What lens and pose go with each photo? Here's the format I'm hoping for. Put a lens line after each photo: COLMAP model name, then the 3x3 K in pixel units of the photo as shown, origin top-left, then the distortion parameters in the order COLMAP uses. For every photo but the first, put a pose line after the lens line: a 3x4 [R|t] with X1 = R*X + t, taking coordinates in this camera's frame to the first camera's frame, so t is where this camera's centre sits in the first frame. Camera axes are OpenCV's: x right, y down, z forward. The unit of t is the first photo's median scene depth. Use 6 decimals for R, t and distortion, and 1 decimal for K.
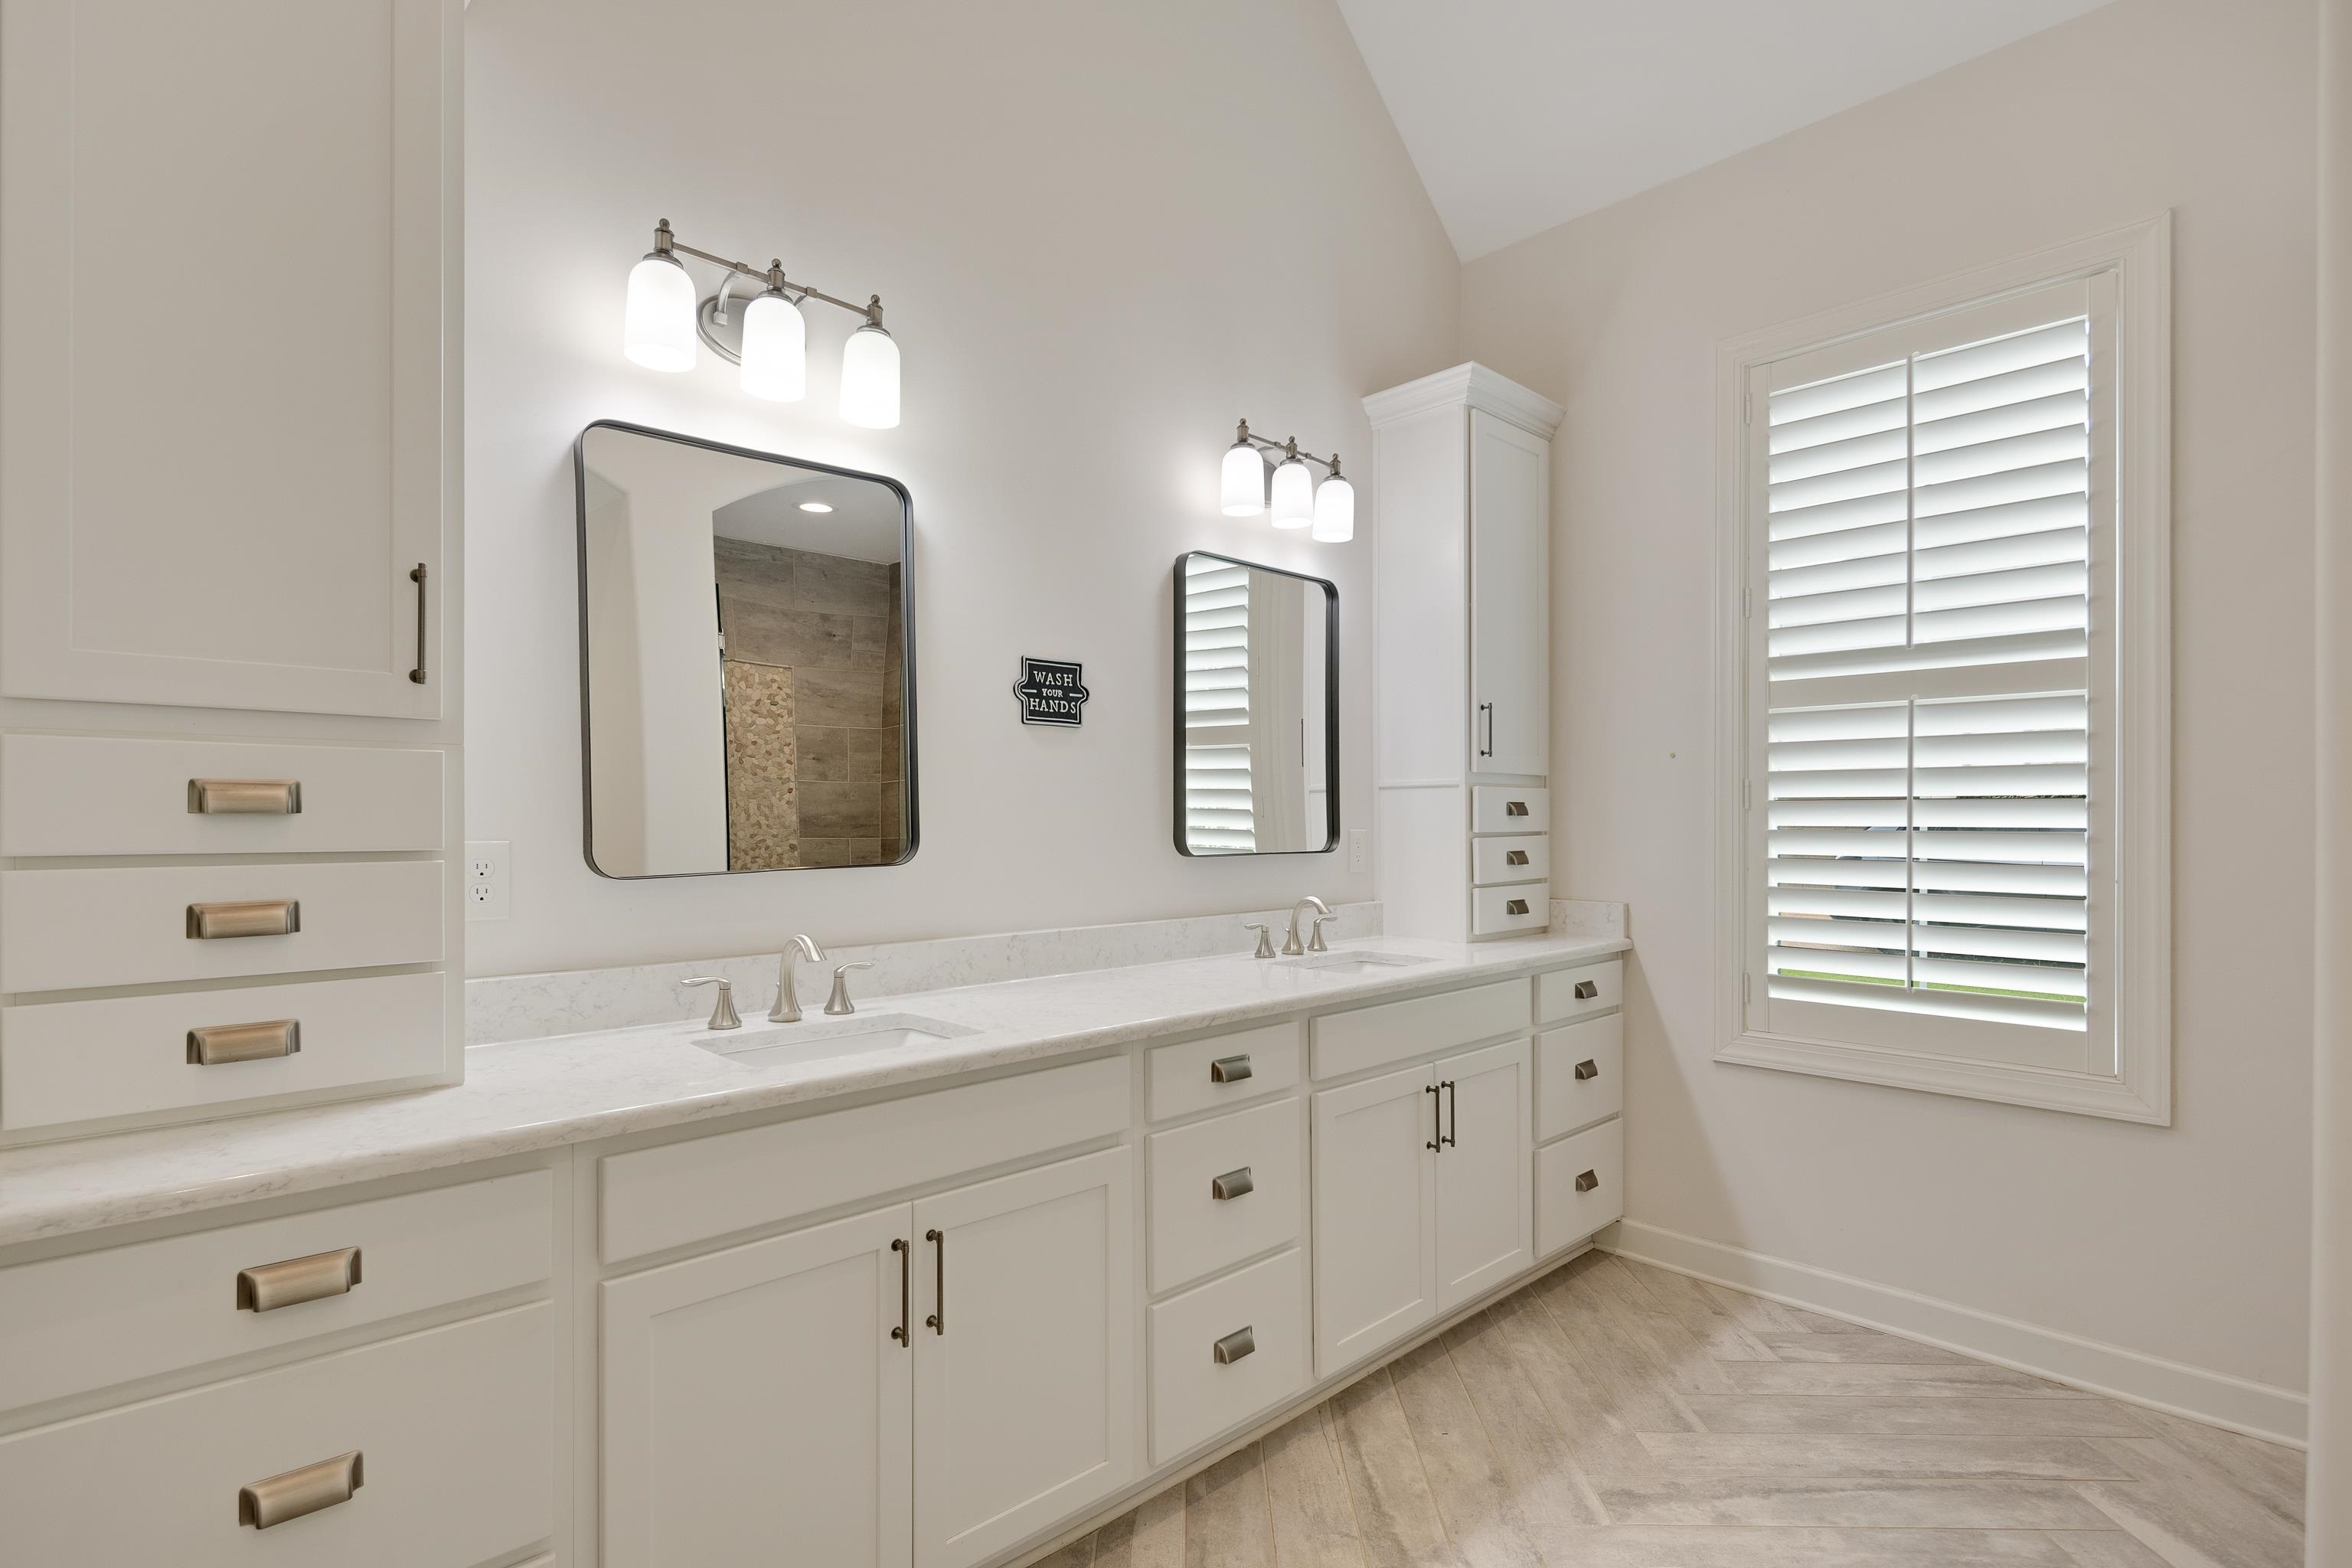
lens RADIAL K [[1138.9, 0, 1163.6], [0, 1138.9, 809.1], [0, 0, 1]] dist [0.002238, -0.003392]
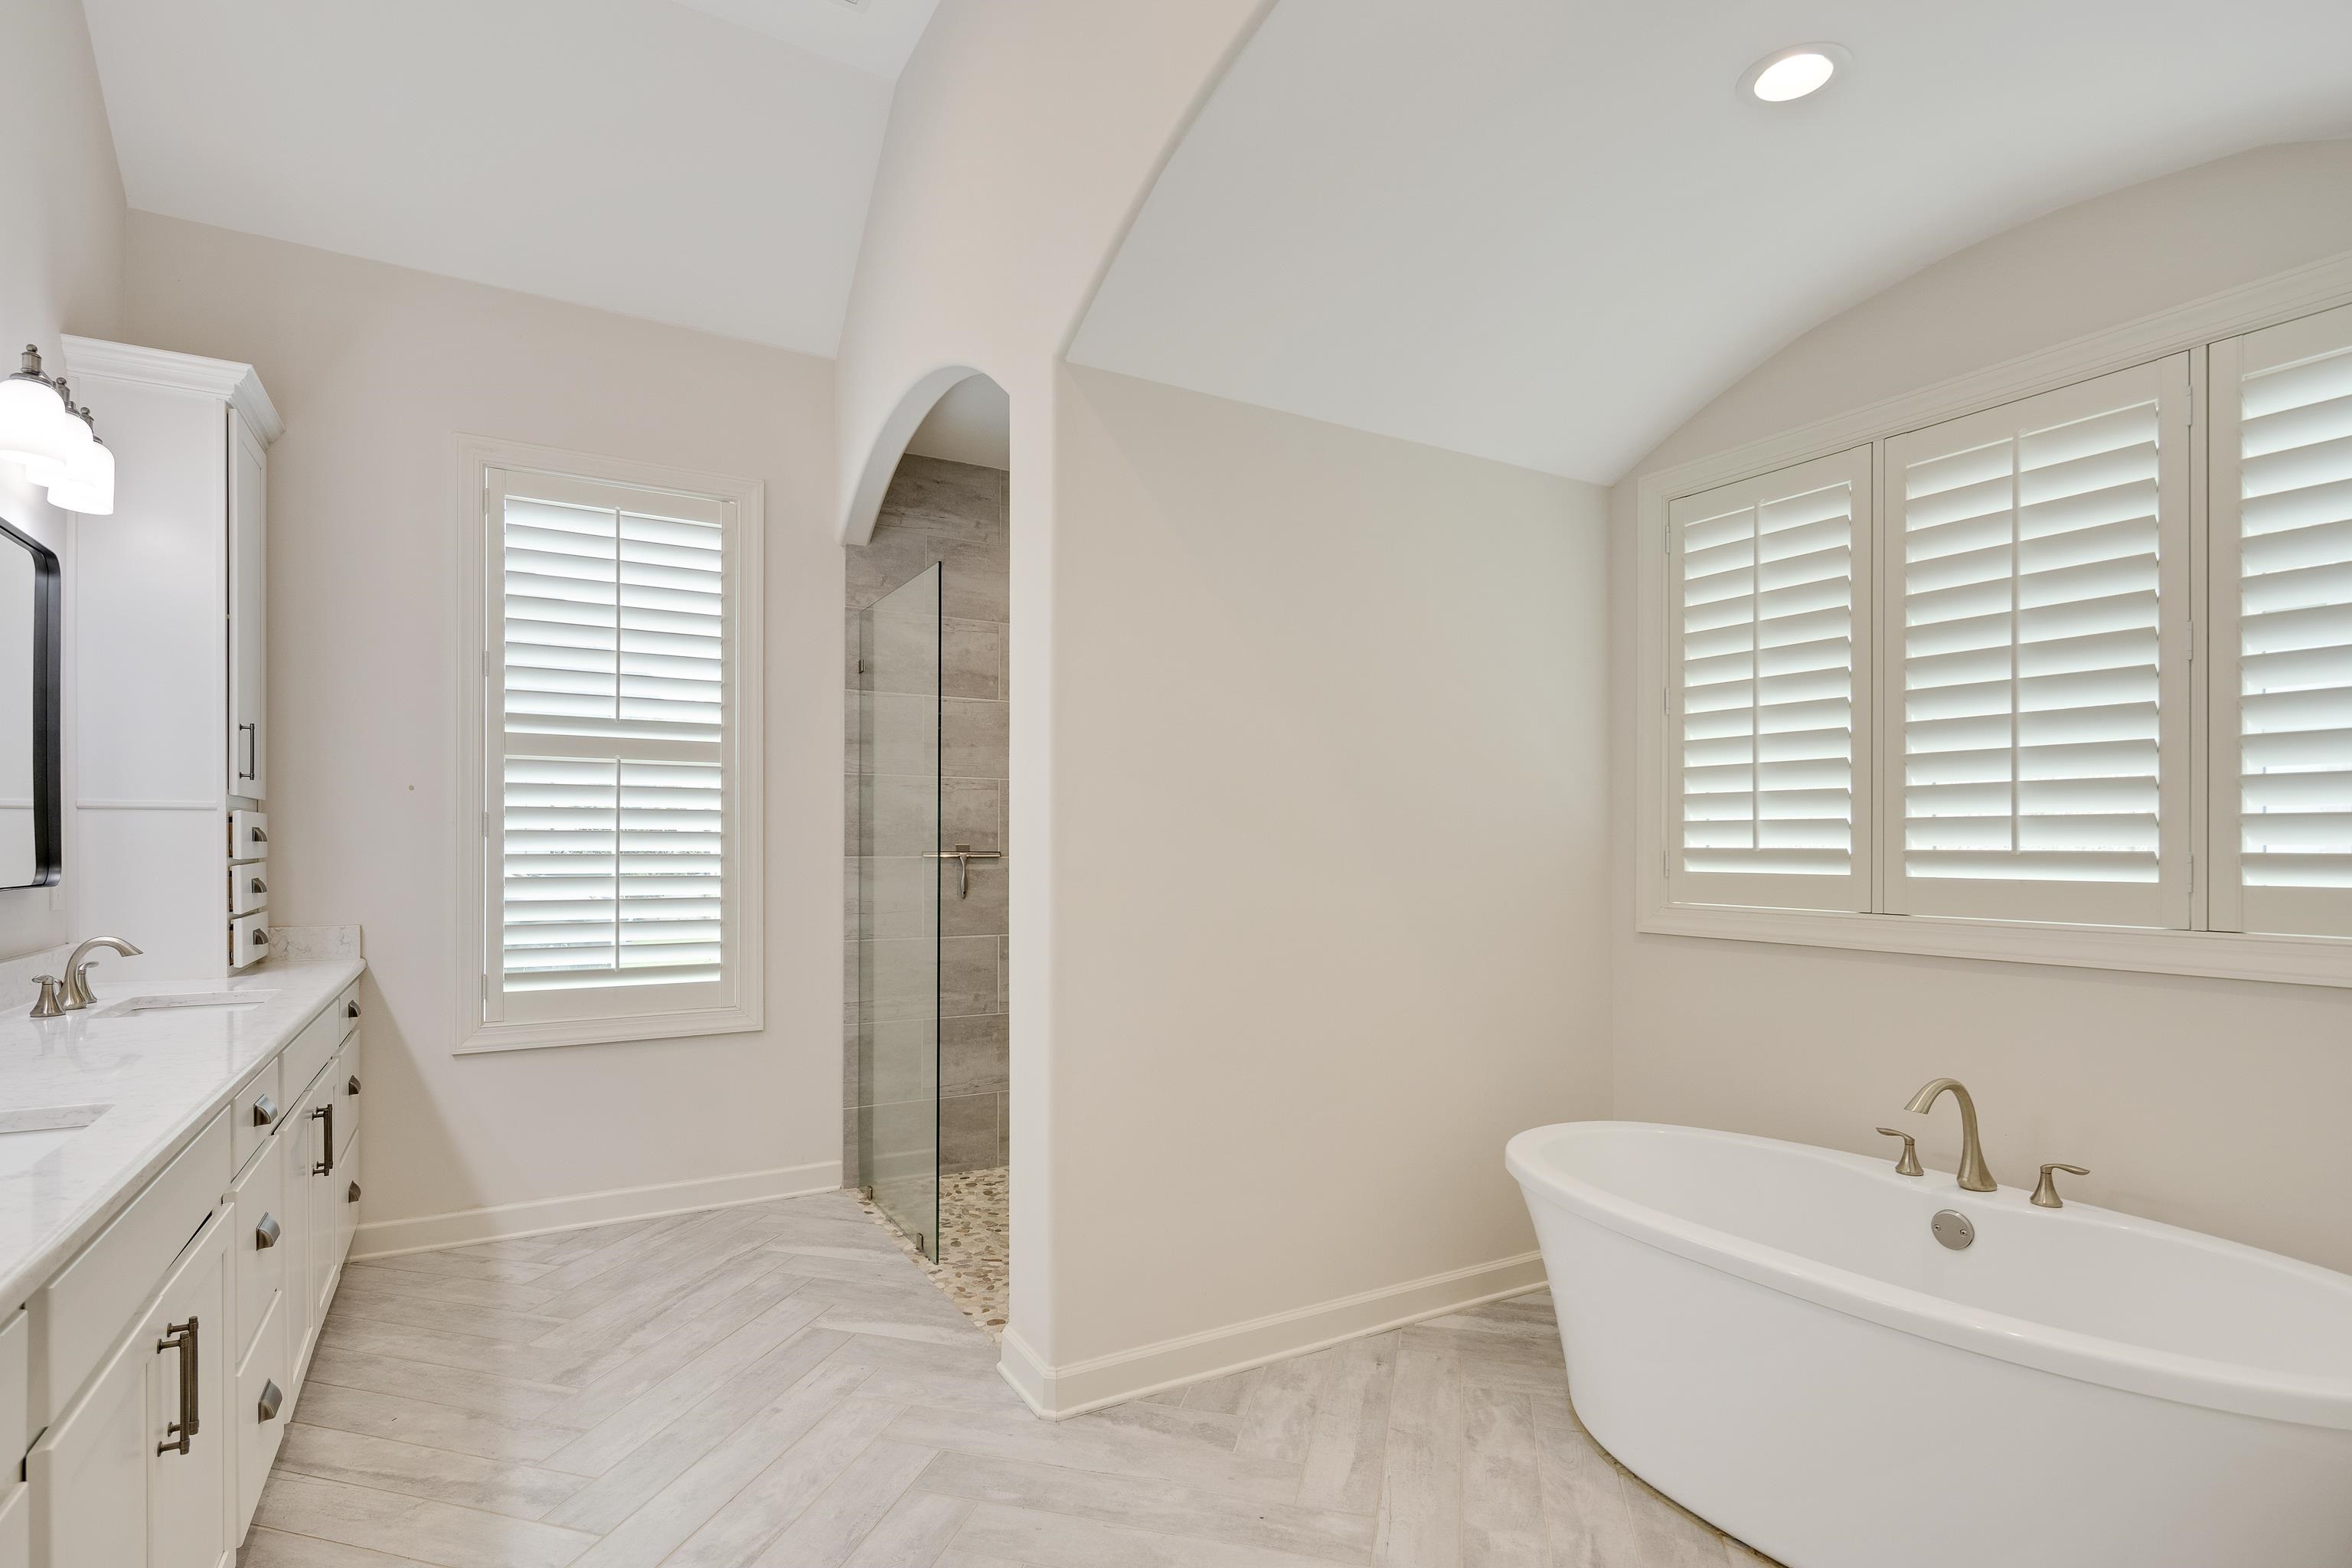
lens RADIAL K [[1138.9, 0, 1163.6], [0, 1138.9, 809.1], [0, 0, 1]] dist [0.002238, -0.003392]
pose [[0.224257, 0.031309, 0.974027, -0.561739], [-0.010381, 0.999504, -0.029738, -0.000869], [-0.974475, -0.003442, 0.224471, 0.048574]]
